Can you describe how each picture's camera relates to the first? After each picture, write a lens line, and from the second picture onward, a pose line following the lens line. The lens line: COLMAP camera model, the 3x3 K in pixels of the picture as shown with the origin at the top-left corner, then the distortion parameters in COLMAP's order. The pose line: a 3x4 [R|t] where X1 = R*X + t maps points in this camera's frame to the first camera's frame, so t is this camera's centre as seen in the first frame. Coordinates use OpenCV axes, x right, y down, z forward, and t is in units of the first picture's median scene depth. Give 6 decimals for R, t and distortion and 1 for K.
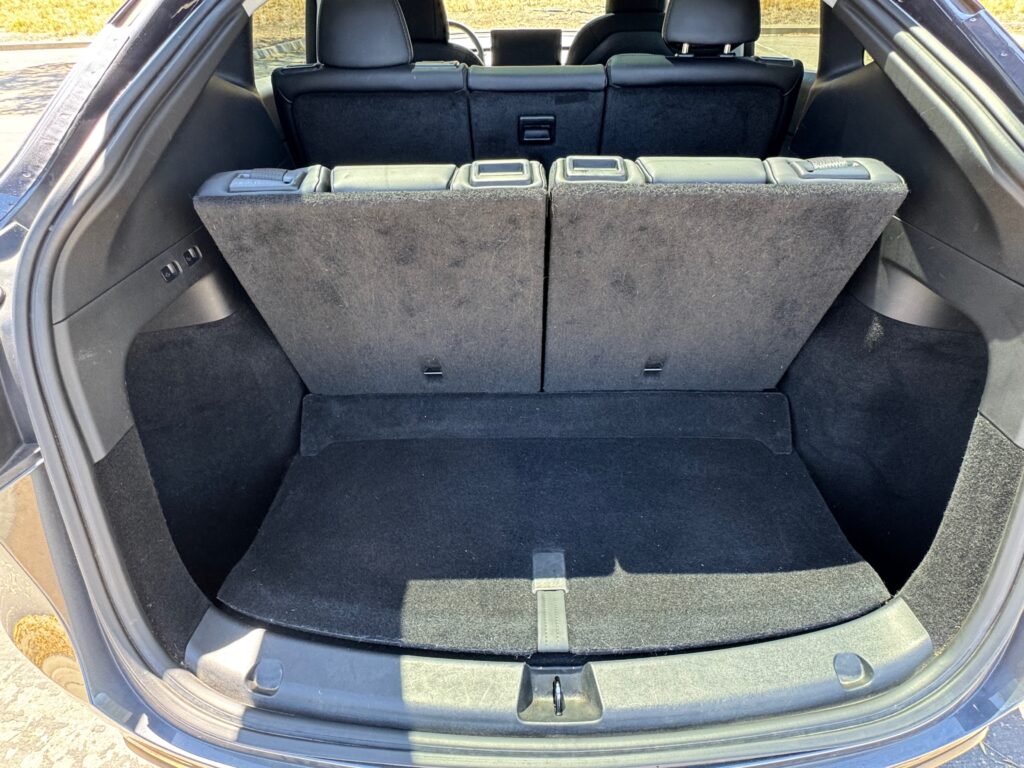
lens RADIAL K [[537.5, 0, 511.8], [0, 537.5, 385.7], [0, 0, 1]] dist [-0.007322, 0.000581]
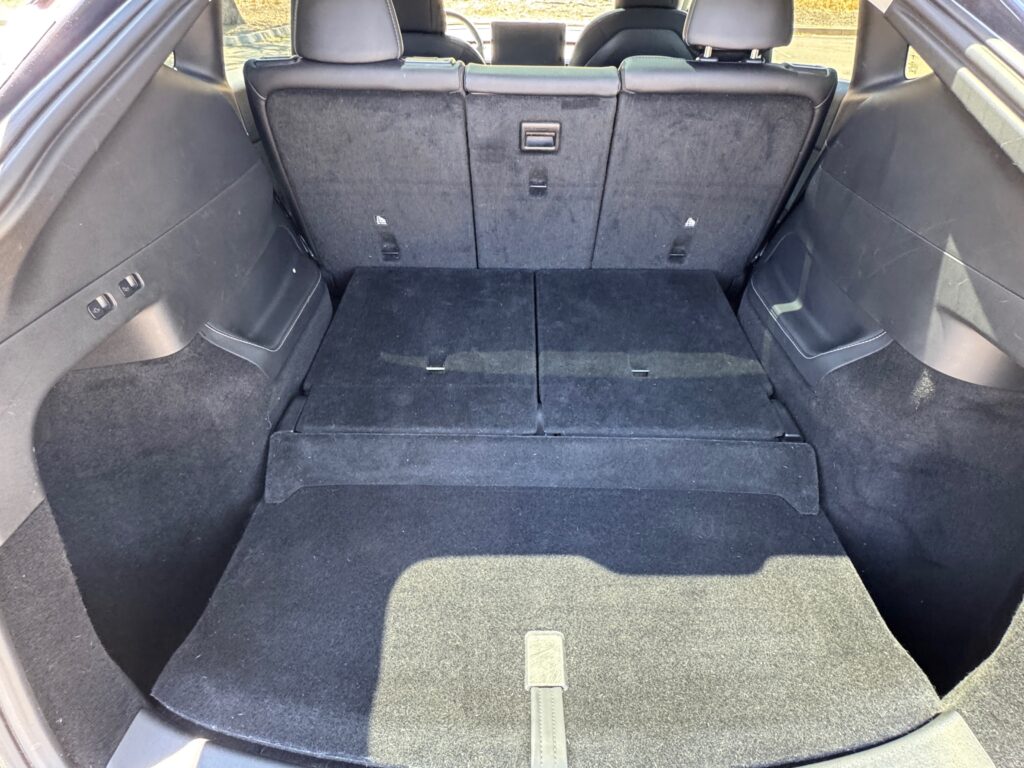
lens RADIAL K [[537.5, 0, 512.2], [0, 537.5, 382.3], [0, 0, 1]] dist [-0.007322, 0.000581]
pose [[0.999652, 0.022264, 0.014163, -0.004521], [-0.022372, 0.999721, 0.007536, -0.091891], [-0.013992, -0.007851, 0.999871, 0.125279]]
